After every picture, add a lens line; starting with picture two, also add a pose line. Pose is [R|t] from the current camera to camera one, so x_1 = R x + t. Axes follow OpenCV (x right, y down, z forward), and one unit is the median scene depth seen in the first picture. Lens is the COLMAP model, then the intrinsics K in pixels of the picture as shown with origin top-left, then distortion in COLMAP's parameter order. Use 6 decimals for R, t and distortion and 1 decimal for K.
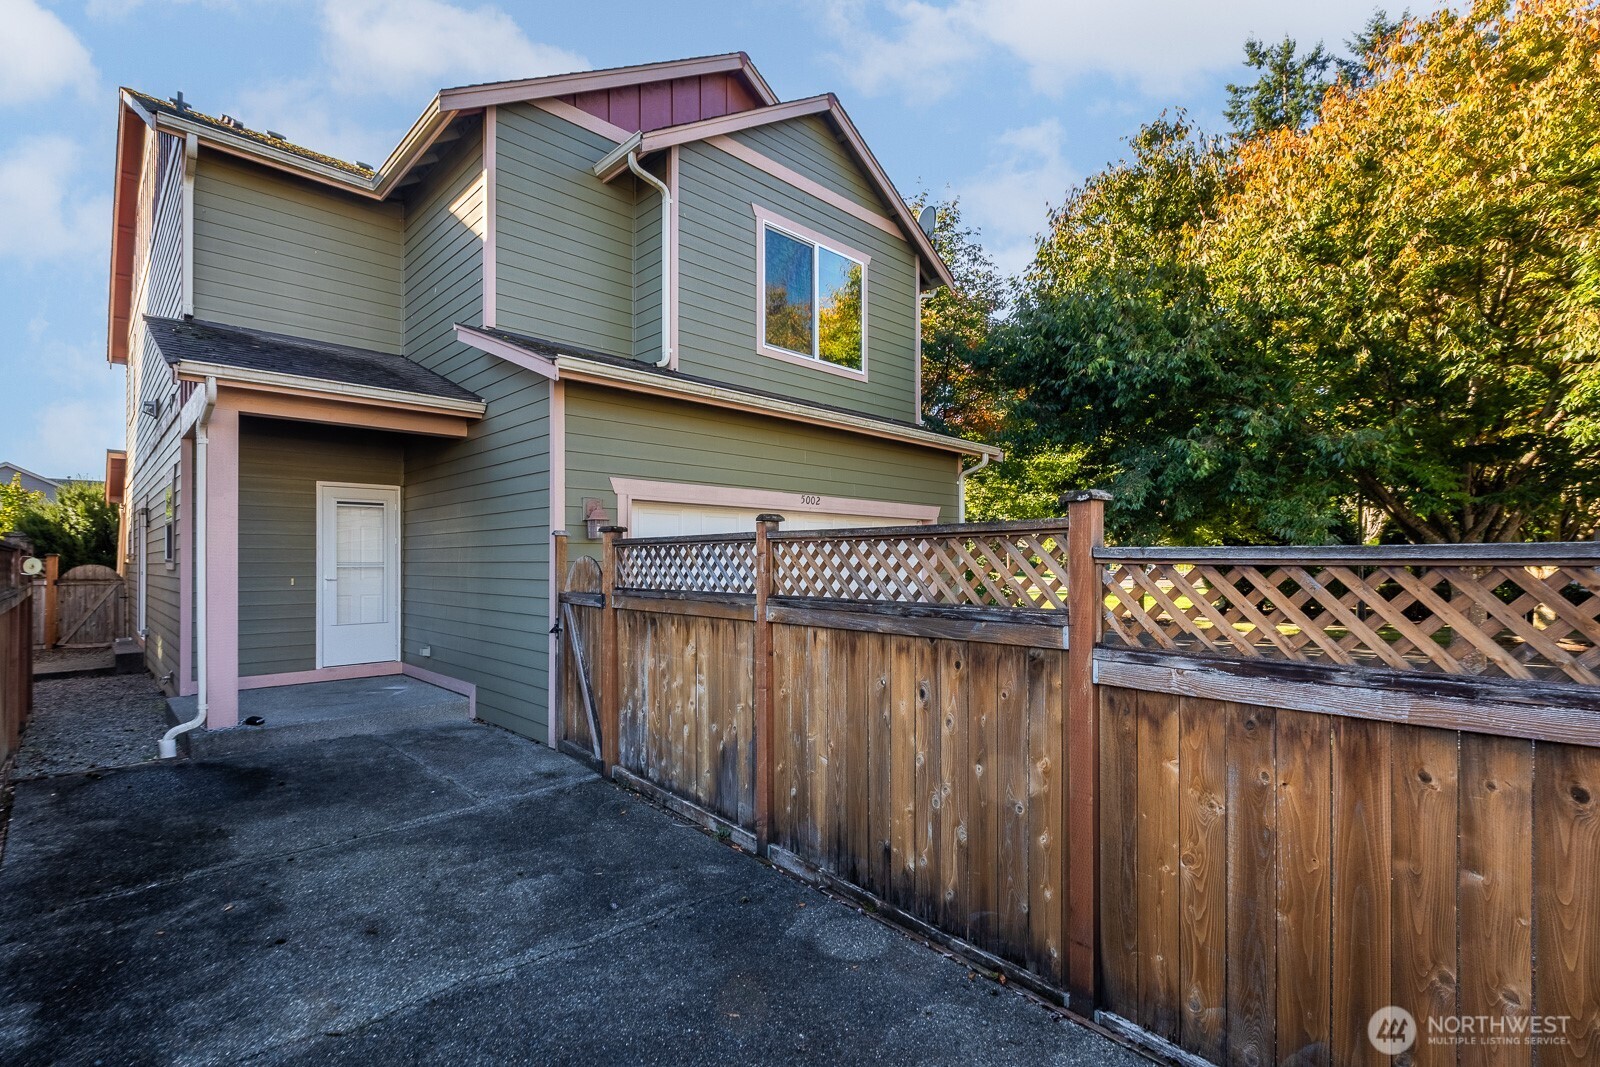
lens RADIAL K [[737.0, 0, 797.1], [0, 737.0, 560.9], [0, 0, 1]] dist [-0.002539, -0.000598]
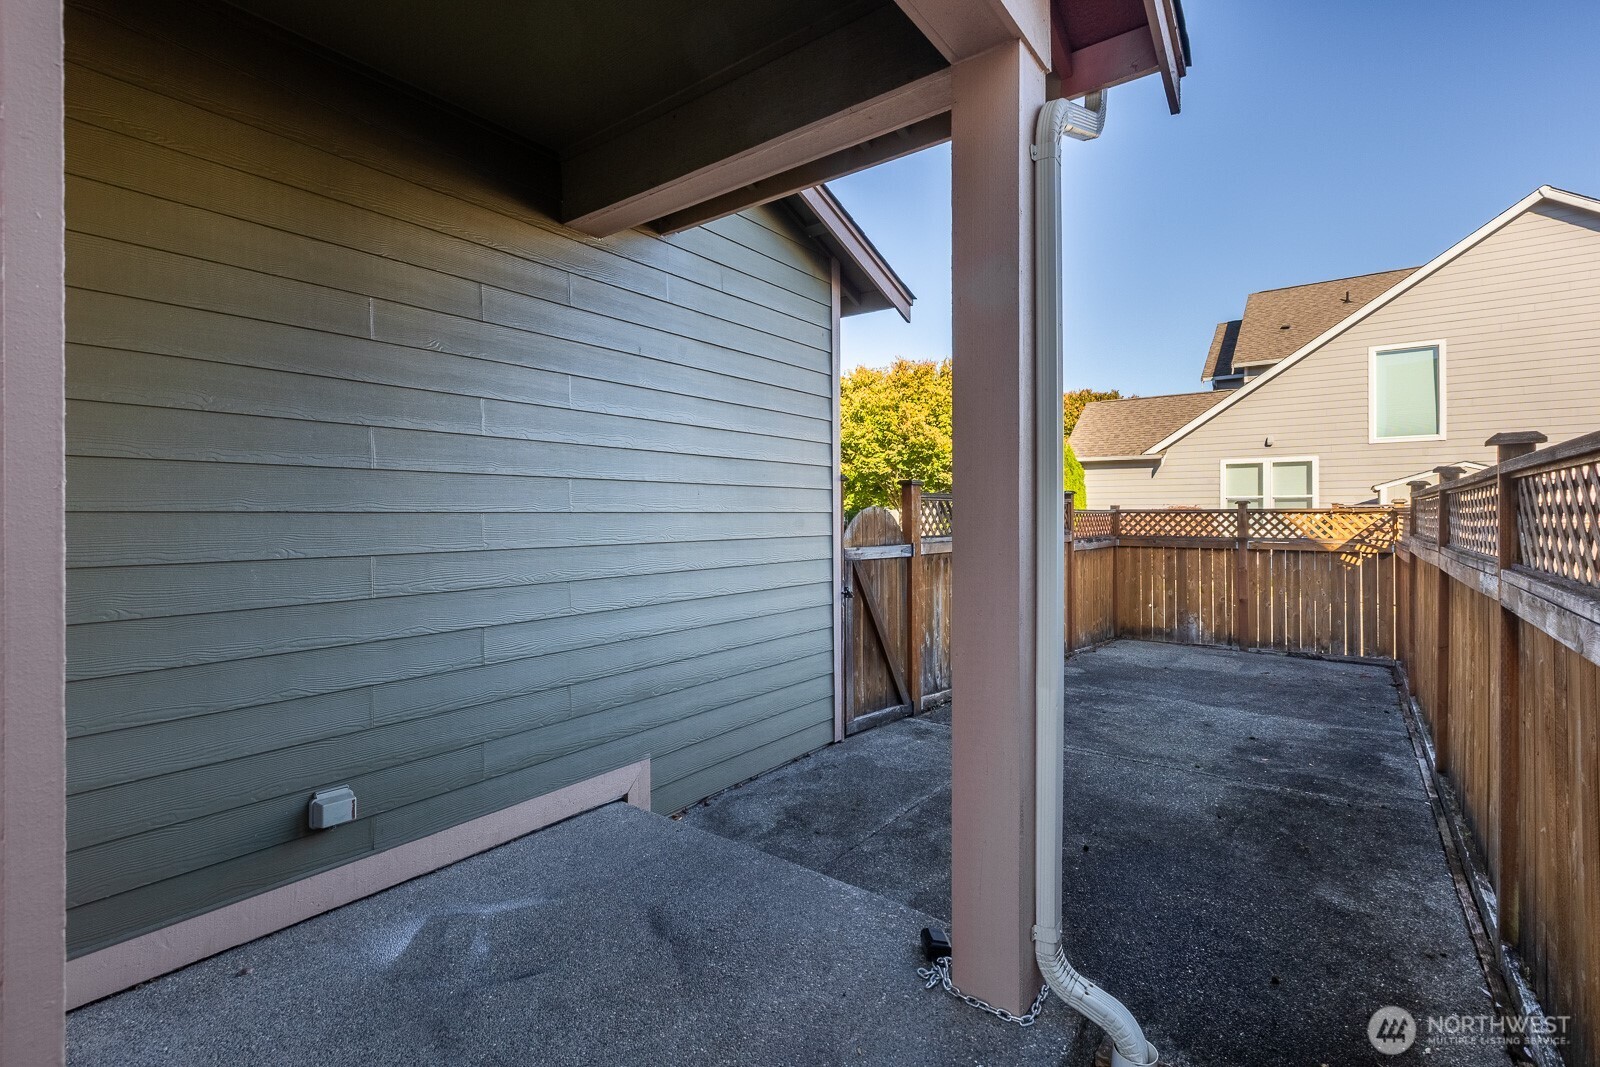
lens RADIAL K [[745.4, 0, 799.0], [0, 745.4, 509.2], [0, 0, 1]] dist [0.004730, 0.000341]
pose [[-0.161412, 0.010231, 0.986834, -1.795028], [0.001402, 0.999948, -0.010137, 0.011132], [-0.986886, -0.000253, -0.161417, 1.853486]]
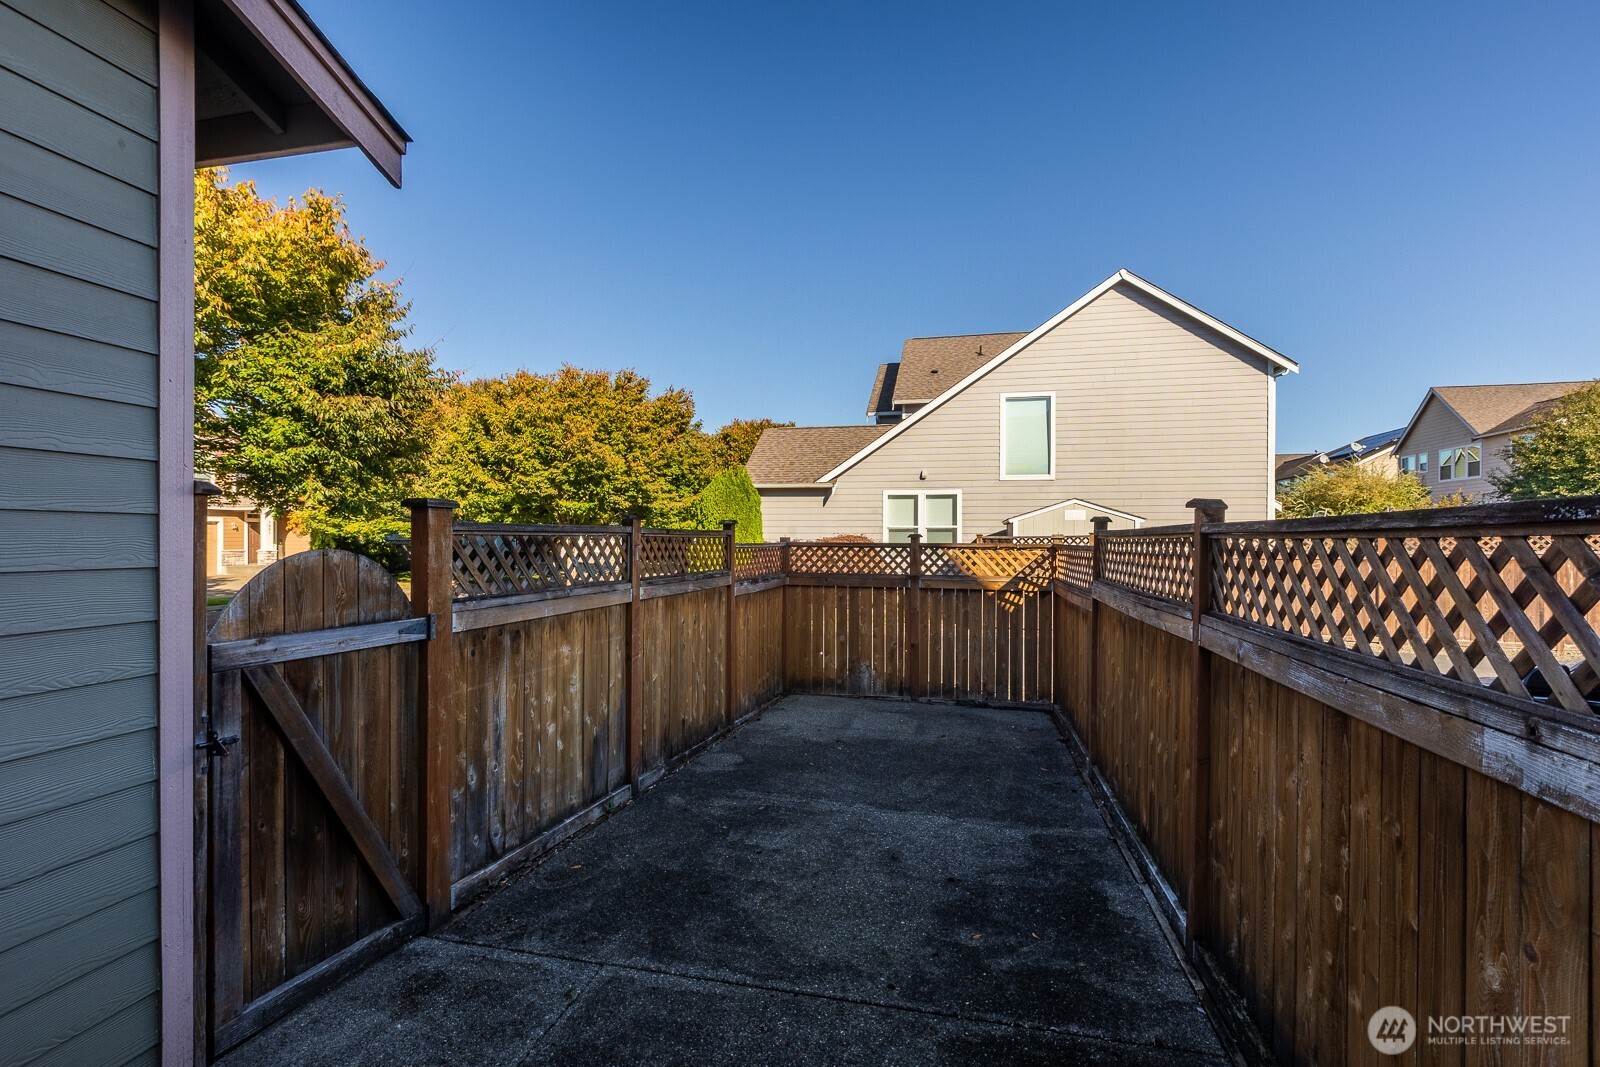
lens RADIAL K [[723.4, 0, 804.9], [0, 723.4, 547.0], [0, 0, 1]] dist [-0.004087, -0.000409]
pose [[-0.547686, -0.008903, 0.836636, -1.242489], [-0.002828, 0.999957, 0.008790, -0.017754], [-0.836679, 0.002448, -0.547688, 1.477562]]
